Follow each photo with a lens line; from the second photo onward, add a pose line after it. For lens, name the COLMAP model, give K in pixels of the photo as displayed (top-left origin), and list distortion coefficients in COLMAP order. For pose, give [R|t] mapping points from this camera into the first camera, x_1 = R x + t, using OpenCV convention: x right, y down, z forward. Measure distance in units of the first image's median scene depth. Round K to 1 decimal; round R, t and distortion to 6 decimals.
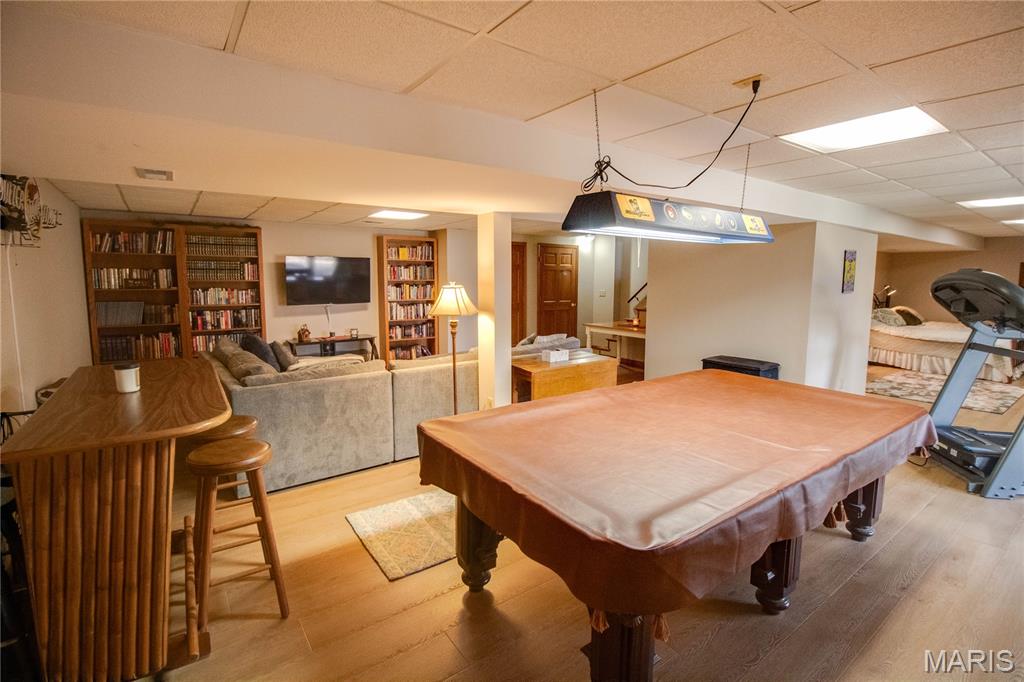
lens RADIAL K [[491.6, 0, 511.5], [0, 491.6, 337.1], [0, 0, 1]] dist [-0.013033, -0.004195]
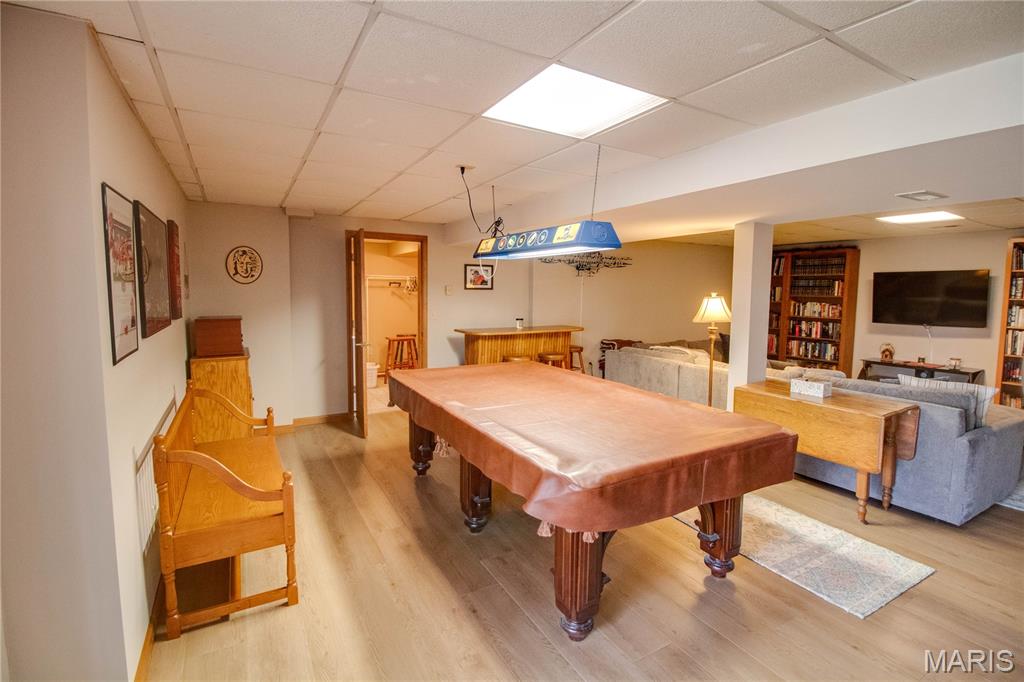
lens RADIAL K [[491.6, 0, 511.8], [0, 491.6, 334.2], [0, 0, 1]] dist [-0.013033, -0.004195]
pose [[-0.122307, 0.080127, -0.989253, 0.659837], [-0.133999, 0.986276, 0.096453, -0.041376], [0.983405, 0.144356, -0.109891, 0.429173]]
